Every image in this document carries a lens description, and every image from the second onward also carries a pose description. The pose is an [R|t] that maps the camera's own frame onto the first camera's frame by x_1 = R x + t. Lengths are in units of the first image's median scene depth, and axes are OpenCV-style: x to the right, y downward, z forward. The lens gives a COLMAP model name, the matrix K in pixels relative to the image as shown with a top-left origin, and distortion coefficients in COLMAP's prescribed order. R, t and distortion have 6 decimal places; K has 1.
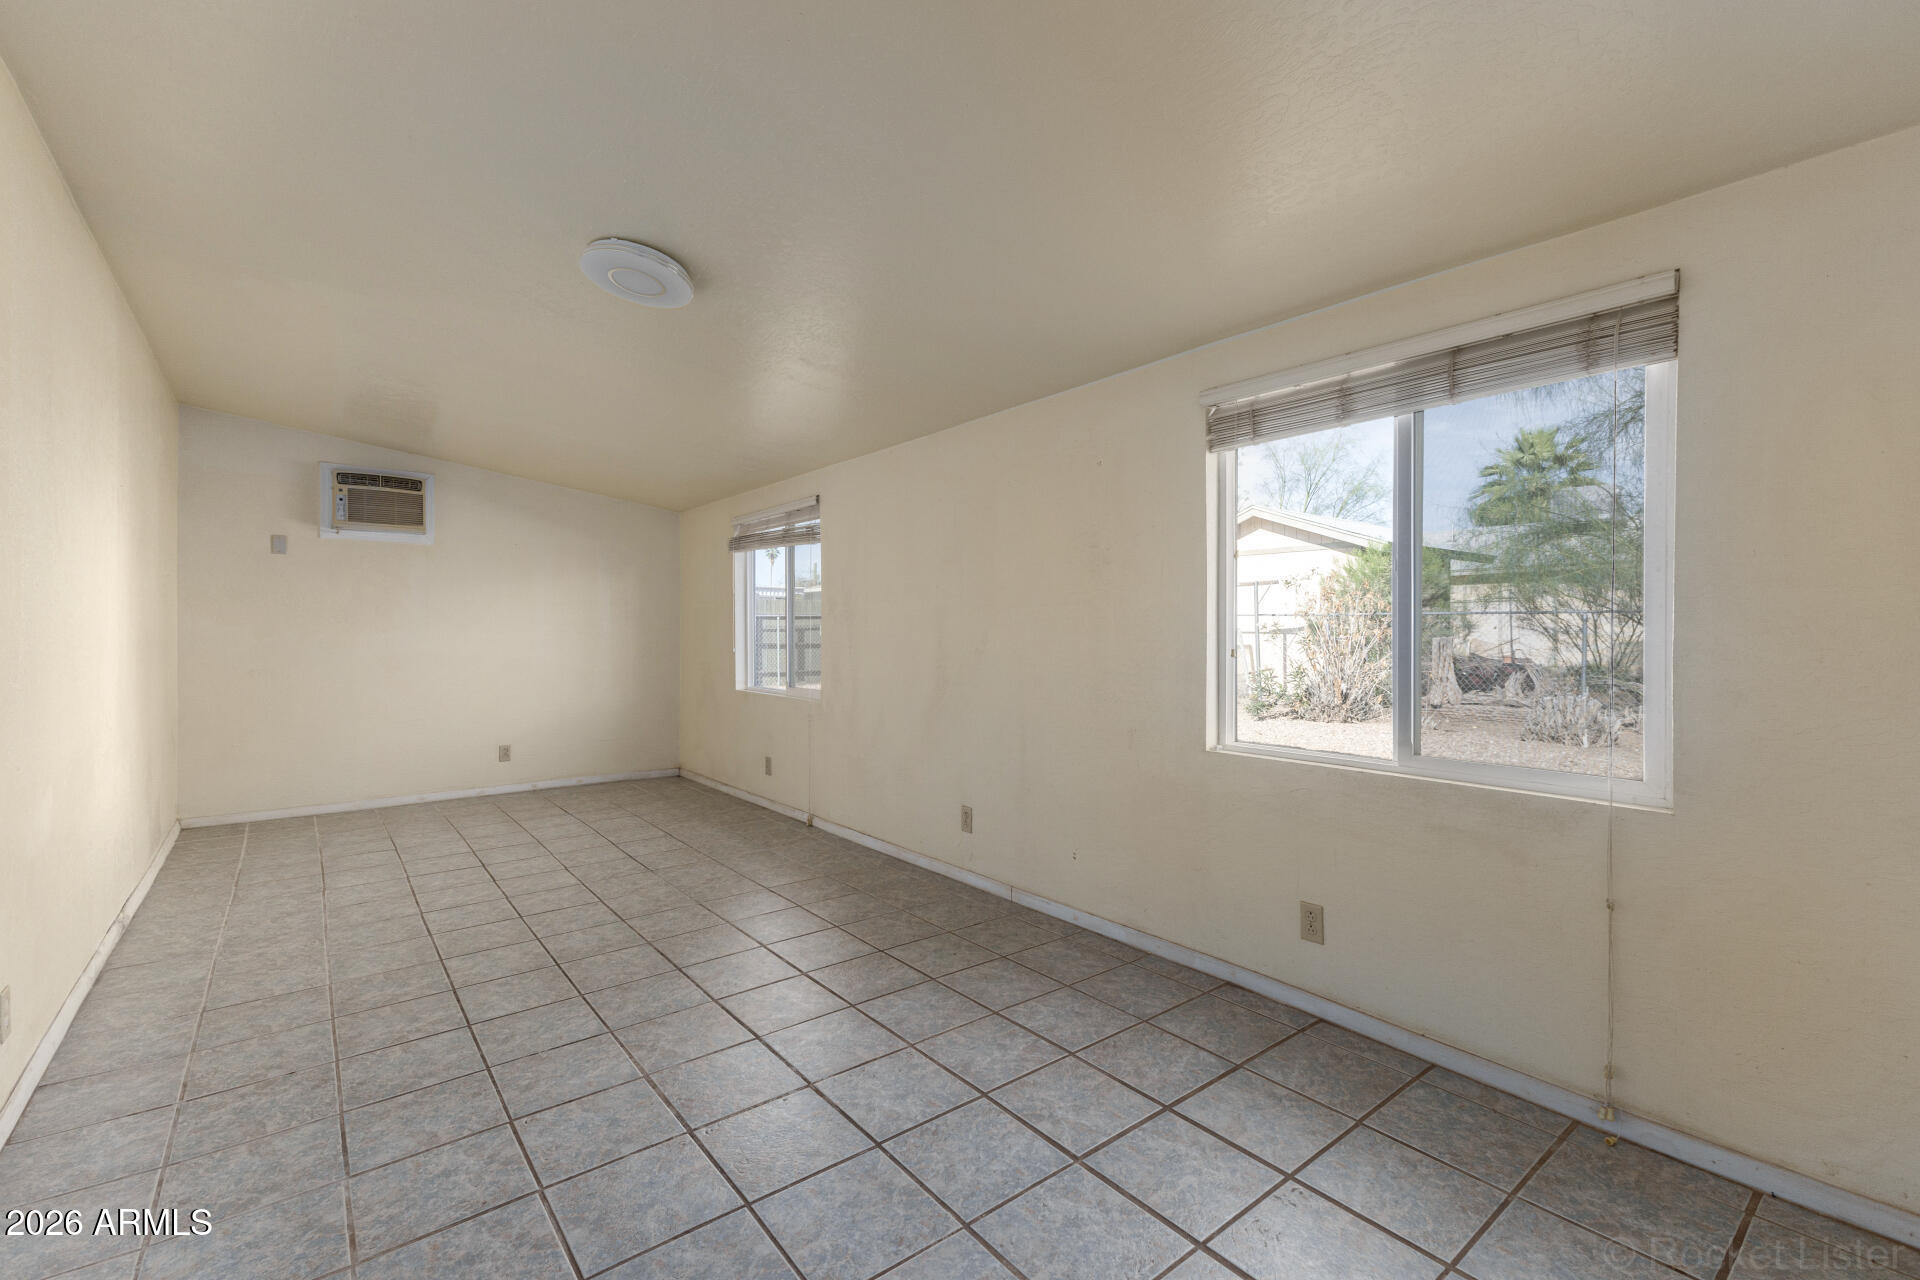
lens RADIAL K [[833.3, 0, 959.7], [0, 833.3, 635.8], [0, 0, 1]] dist [0.004040, 0.000096]
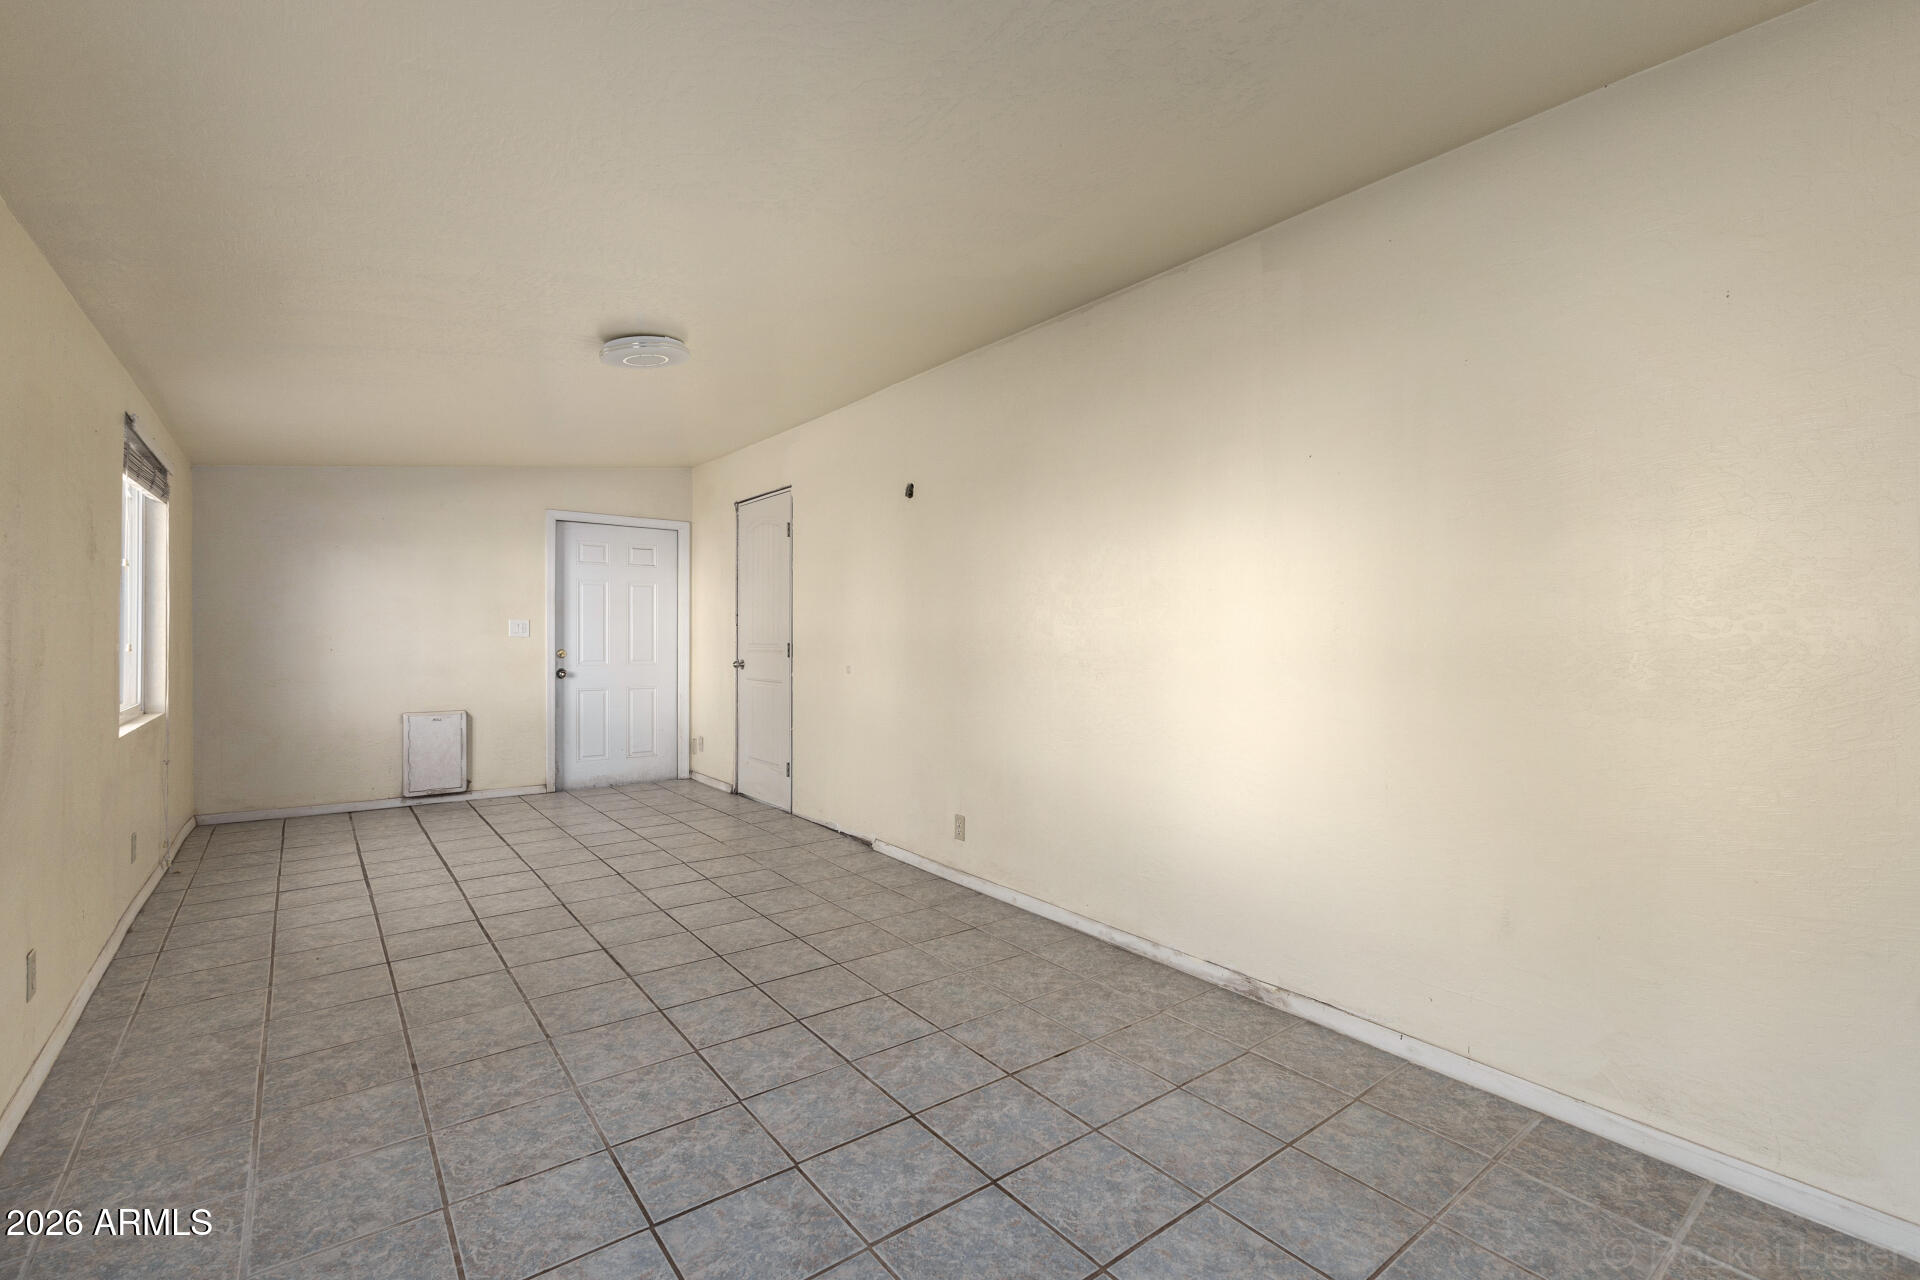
lens RADIAL K [[833.3, 0, 960.2], [0, 833.3, 638.4], [0, 0, 1]] dist [0.004040, 0.000096]
pose [[-0.999835, -0.012863, 0.012851, -0.746321], [-0.012754, 0.999882, 0.008559, -0.010647], [-0.012960, 0.008393, -0.999881, 1.918101]]
